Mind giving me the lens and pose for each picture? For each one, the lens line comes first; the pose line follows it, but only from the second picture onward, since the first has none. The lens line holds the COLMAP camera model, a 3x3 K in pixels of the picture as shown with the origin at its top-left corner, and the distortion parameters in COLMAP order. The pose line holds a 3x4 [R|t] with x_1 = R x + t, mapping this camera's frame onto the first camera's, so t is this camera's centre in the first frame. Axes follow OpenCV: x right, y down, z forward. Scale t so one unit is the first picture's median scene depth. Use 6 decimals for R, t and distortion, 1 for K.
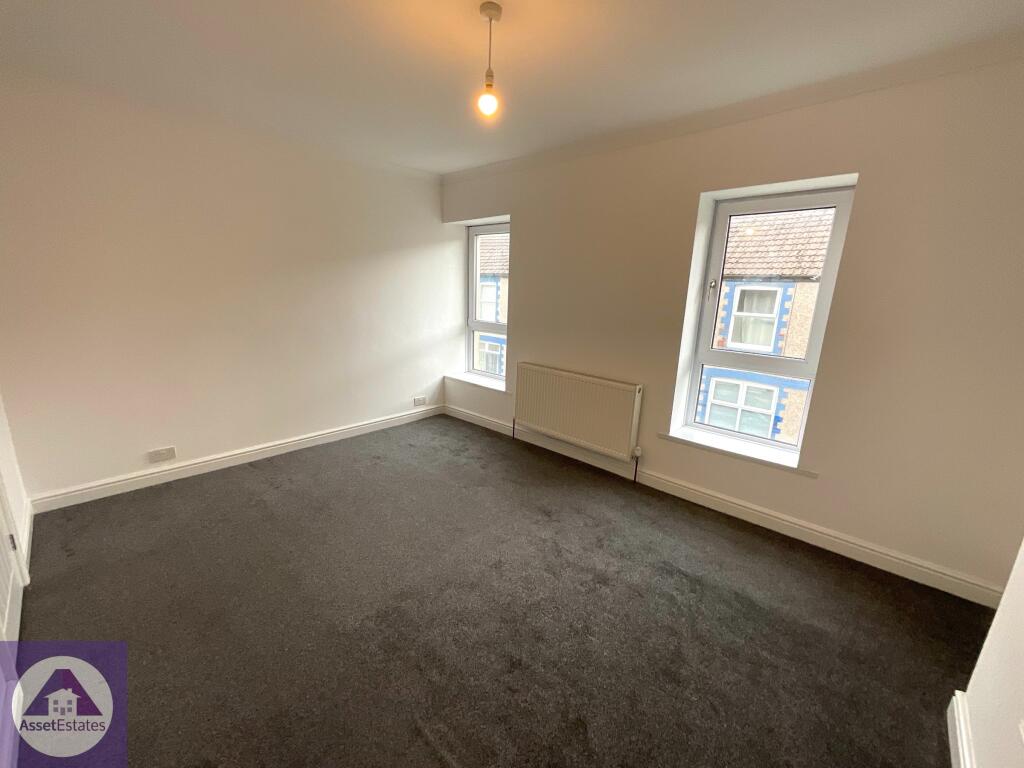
lens RADIAL K [[414.3, 0, 512.0], [0, 414.3, 384.0], [0, 0, 1]] dist [0.000590, 0.000237]
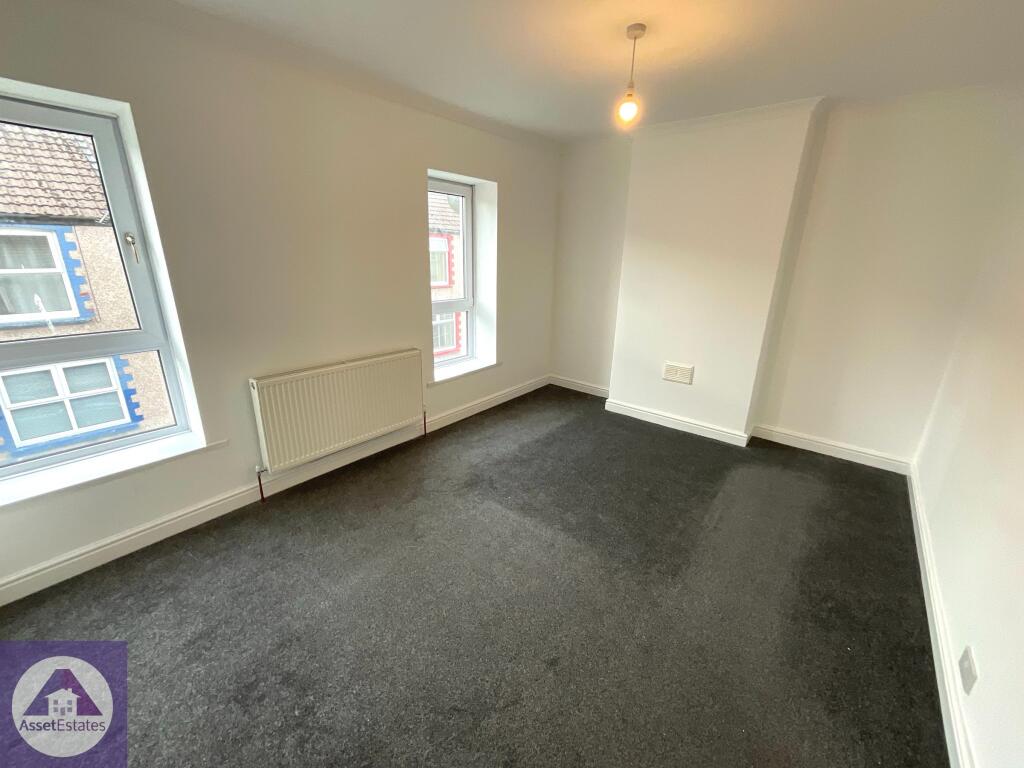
lens RADIAL K [[414.3, 0, 512.0], [0, 414.3, 384.0], [0, 0, 1]] dist [0.000590, 0.000237]
pose [[-0.065859, -0.338733, 0.938575, -0.231972], [0.204972, 0.915965, 0.344956, -0.071923], [-0.976550, 0.215100, 0.009107, 0.244843]]
